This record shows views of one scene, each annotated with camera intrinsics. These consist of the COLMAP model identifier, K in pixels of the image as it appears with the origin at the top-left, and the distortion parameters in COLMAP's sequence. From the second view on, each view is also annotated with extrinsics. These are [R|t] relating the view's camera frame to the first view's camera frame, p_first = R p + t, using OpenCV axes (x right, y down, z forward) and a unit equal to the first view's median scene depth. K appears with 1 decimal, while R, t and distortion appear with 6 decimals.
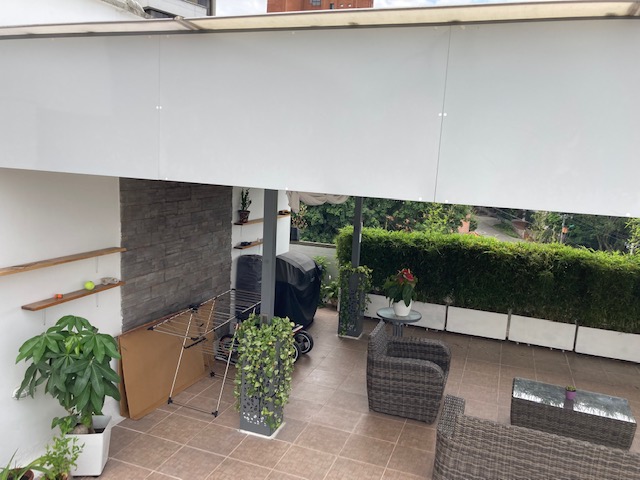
lens RADIAL K [[525.2, 0, 313.5], [0, 525.2, 252.2], [0, 0, 1]] dist [0.043172, -0.052950]
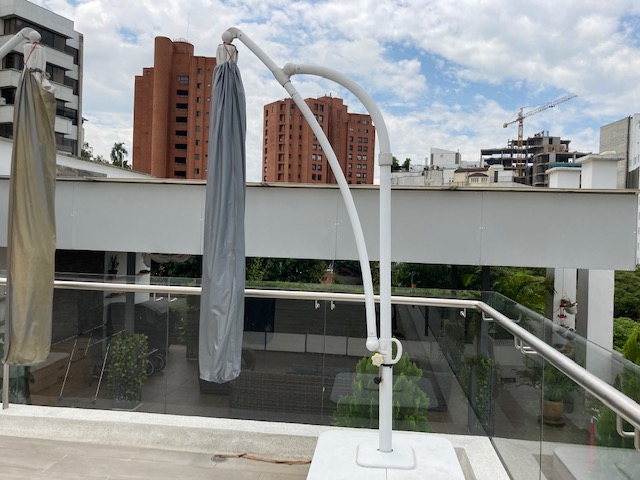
lens RADIAL K [[525.2, 0, 320.4], [0, 525.2, 230.4], [0, 0, 1]] dist [0.043172, -0.052950]
pose [[0.968776, -0.020061, 0.247124, 0.060246], [0.060708, 0.985574, -0.157980, 0.076354], [-0.240390, 0.168050, 0.956019, -0.529777]]
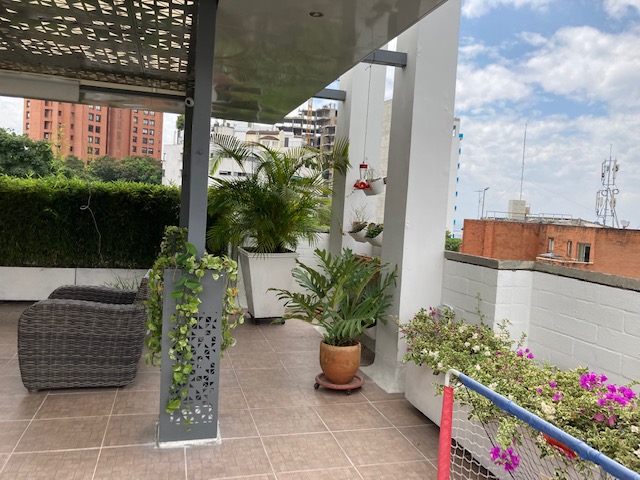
lens RADIAL K [[525.2, 0, 317.7], [0, 525.2, 233.2], [0, 0, 1]] dist [0.043172, -0.052950]
pose [[0.807960, -0.031266, 0.588408, 0.462797], [0.086011, 0.994153, -0.065279, 0.202344], [-0.582927, 0.103352, 0.805925, 0.039987]]
